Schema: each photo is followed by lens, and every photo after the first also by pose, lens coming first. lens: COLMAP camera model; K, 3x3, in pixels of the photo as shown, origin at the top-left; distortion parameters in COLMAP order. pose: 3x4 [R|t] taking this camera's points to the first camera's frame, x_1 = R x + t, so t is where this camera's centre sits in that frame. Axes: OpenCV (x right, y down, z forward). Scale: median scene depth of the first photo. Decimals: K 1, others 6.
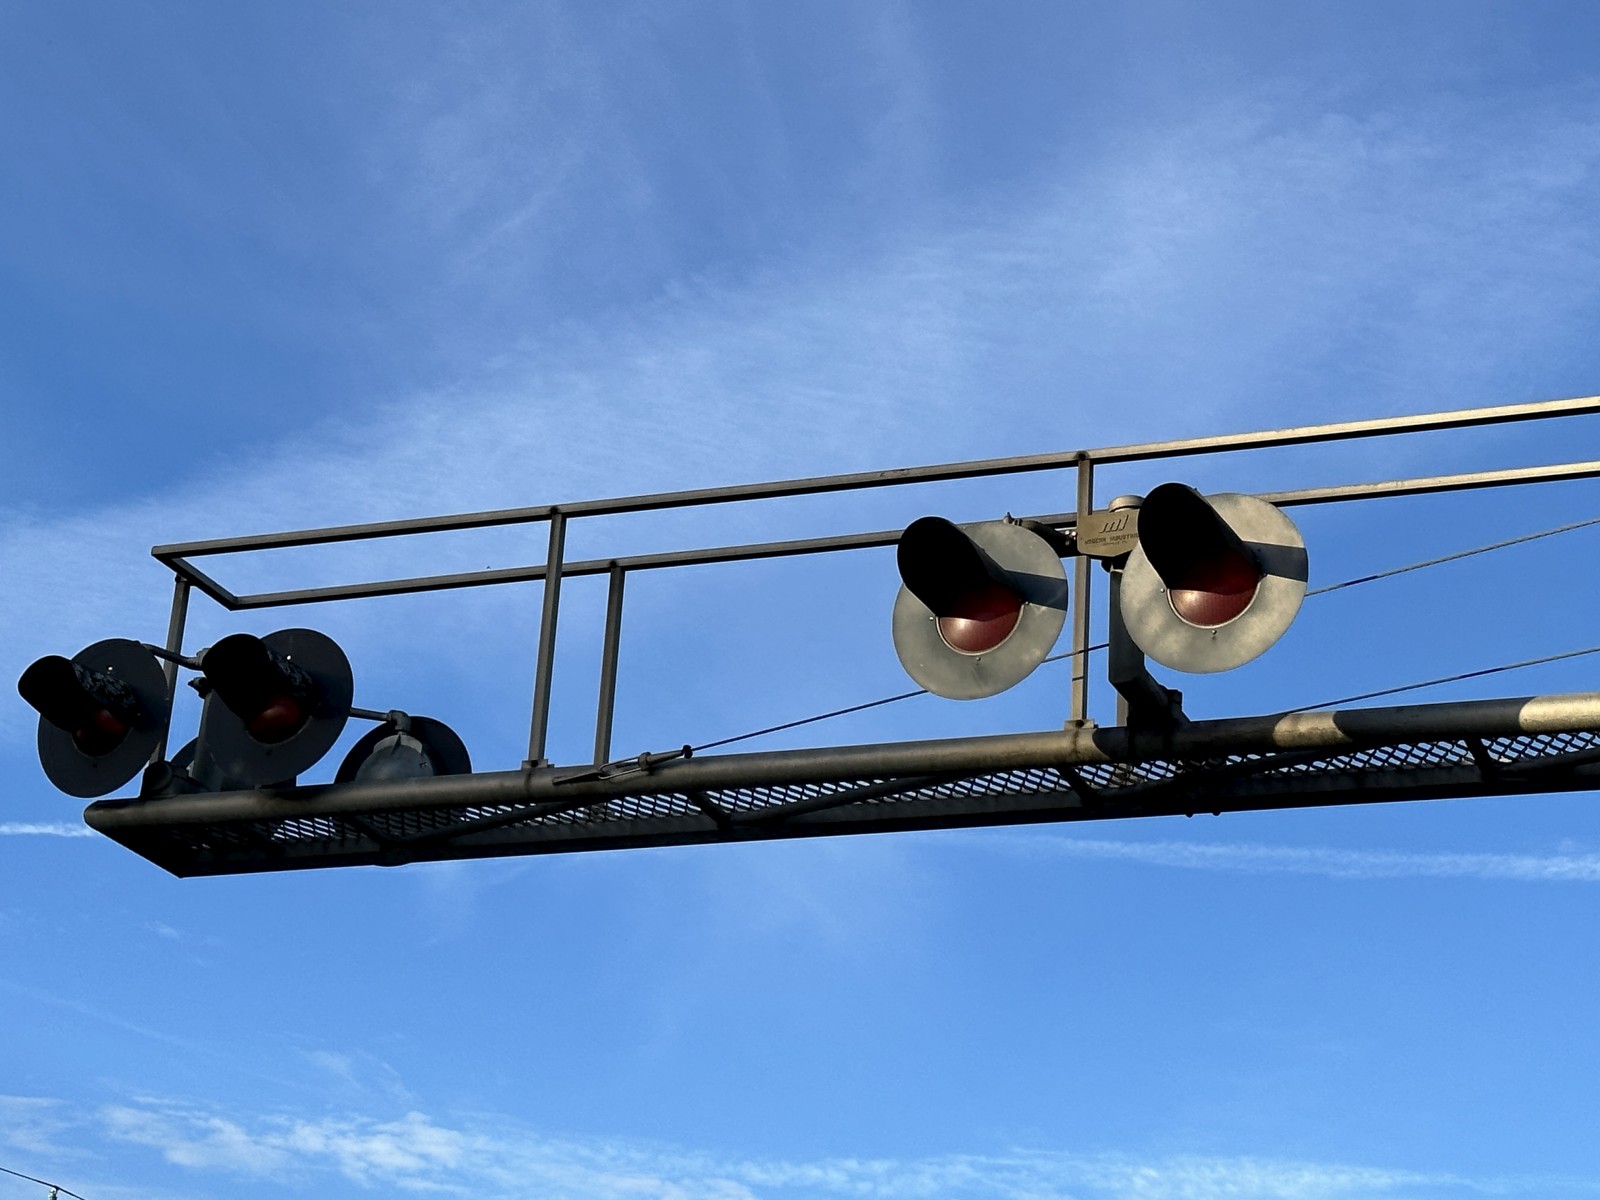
lens RADIAL K [[3310.6, 0, 801.5], [0, 3310.6, 546.7], [0, 0, 1]] dist [0.100178, 0.441811]
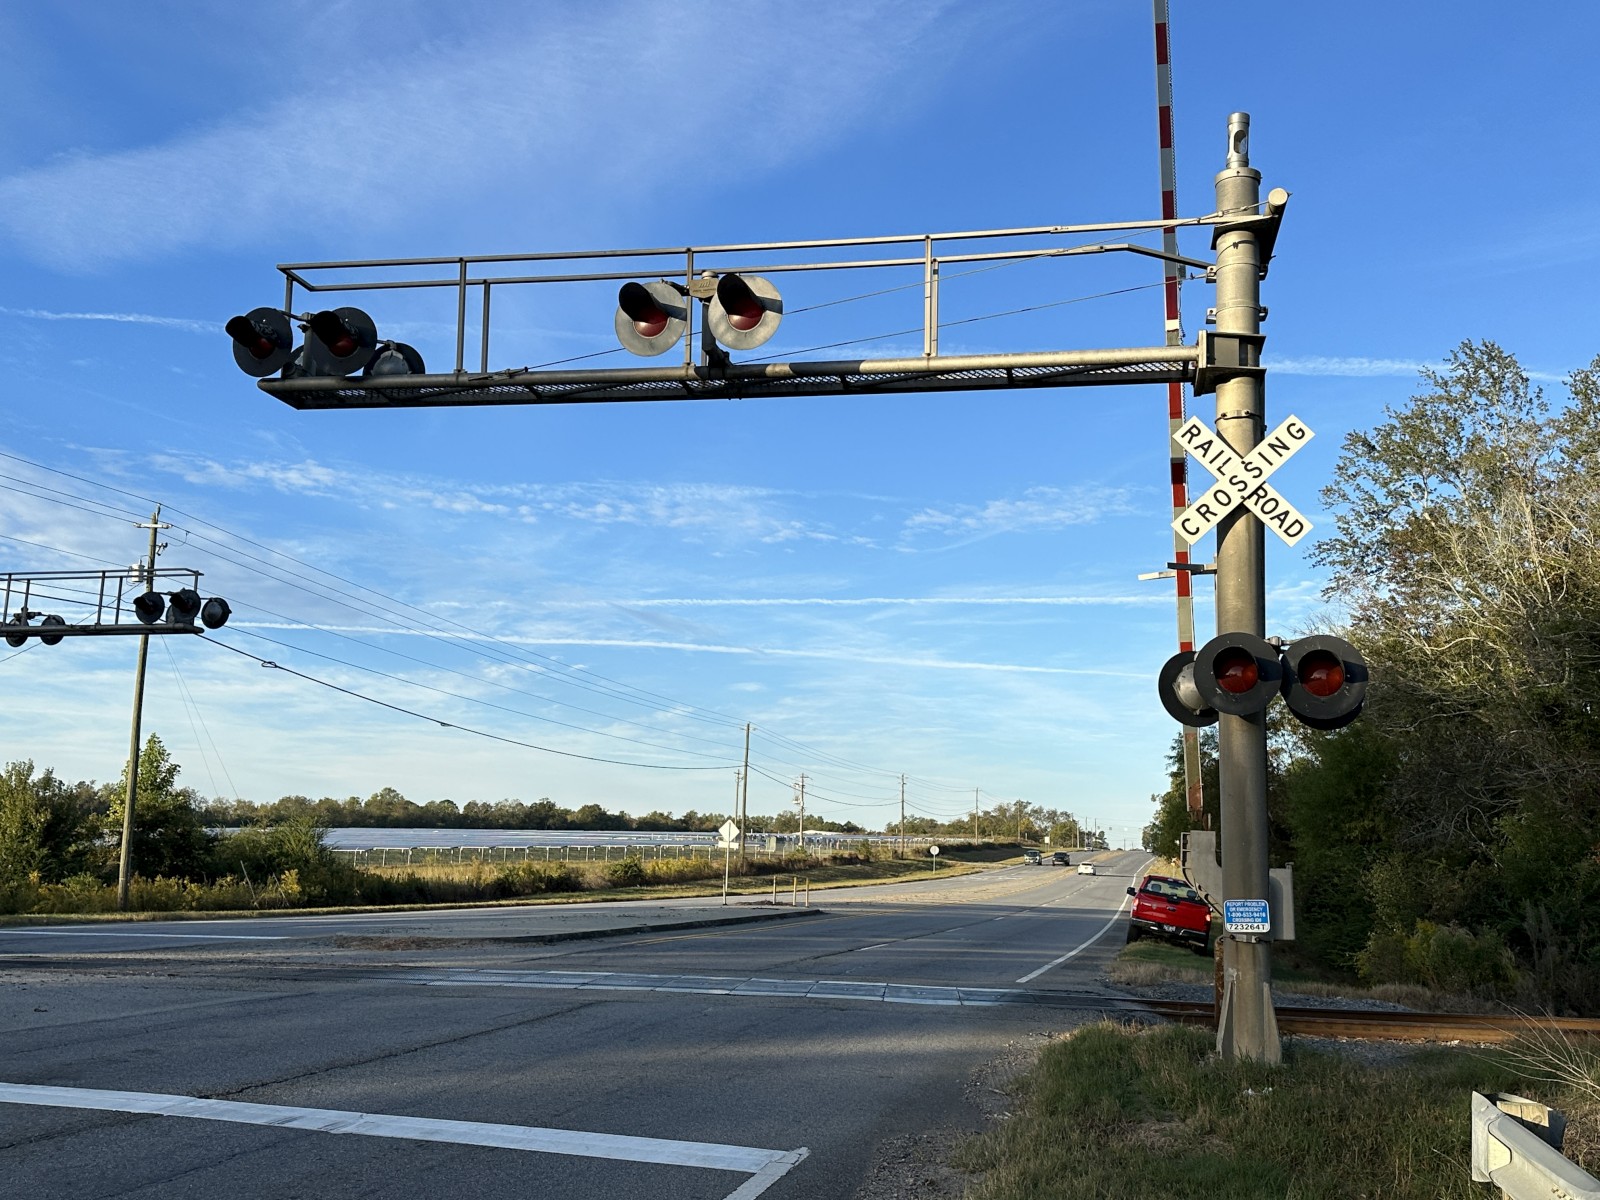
lens RADIAL K [[1532.0, 0, 800.0], [0, 1532.0, 600.0], [0, 0, 1]] dist [0.083204, -0.008672]
pose [[0.981300, -0.011395, 0.192145, -0.050654], [-0.038124, 0.966964, 0.252047, -0.060592], [-0.188669, -0.254659, 0.948448, -0.140362]]
